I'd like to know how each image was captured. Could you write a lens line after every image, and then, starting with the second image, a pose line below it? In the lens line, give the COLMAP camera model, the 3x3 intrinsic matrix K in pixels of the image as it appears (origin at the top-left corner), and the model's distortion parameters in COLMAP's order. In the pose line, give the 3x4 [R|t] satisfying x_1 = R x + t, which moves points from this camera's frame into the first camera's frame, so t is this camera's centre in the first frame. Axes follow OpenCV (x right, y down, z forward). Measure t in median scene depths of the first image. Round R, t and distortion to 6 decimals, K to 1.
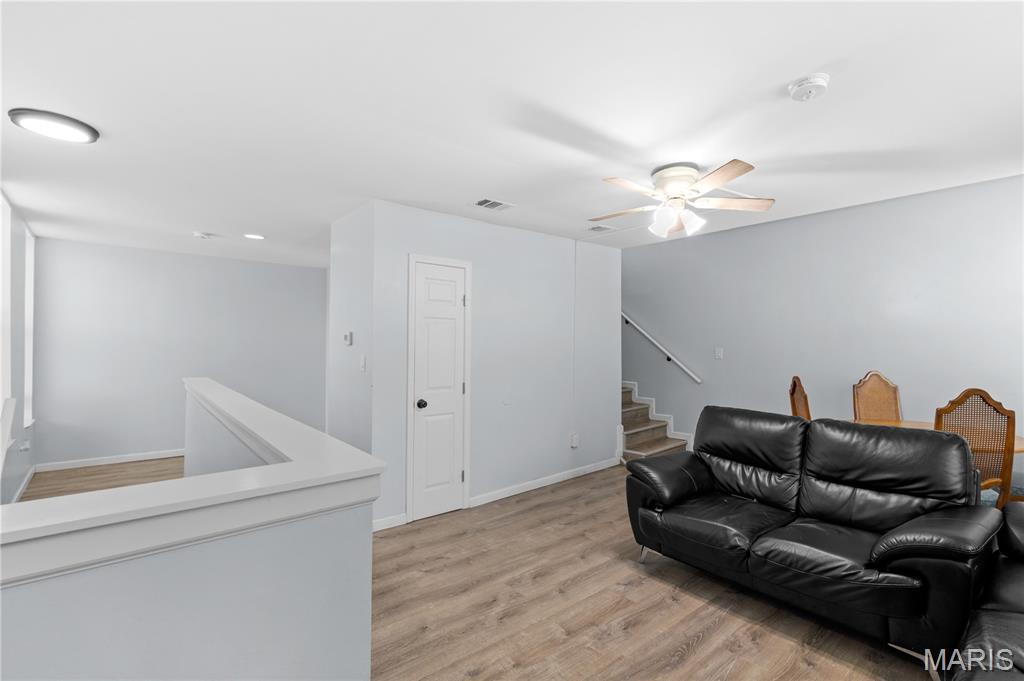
lens RADIAL K [[471.1, 0, 509.0], [0, 471.1, 329.0], [0, 0, 1]] dist [-0.000973, -0.000119]
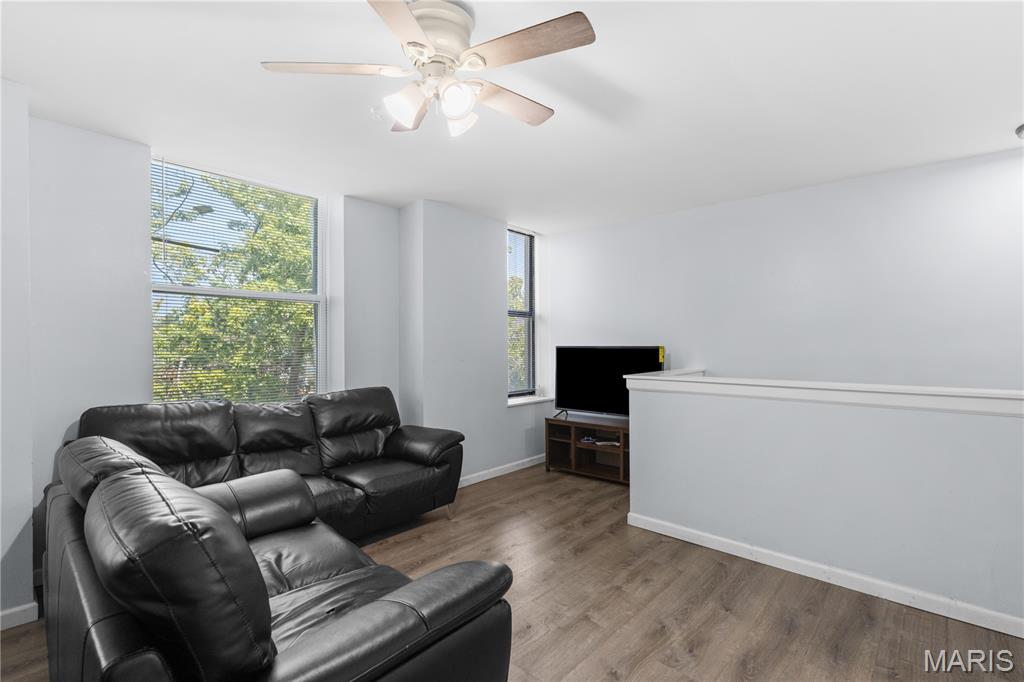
lens RADIAL K [[471.1, 0, 509.0], [0, 471.1, 329.5], [0, 0, 1]] dist [-0.000973, -0.000119]
pose [[-0.990153, -0.011585, -0.139508, 0.381731], [-0.002367, 0.997813, -0.066060, 0.097527], [0.139968, -0.065079, -0.988015, 1.760590]]
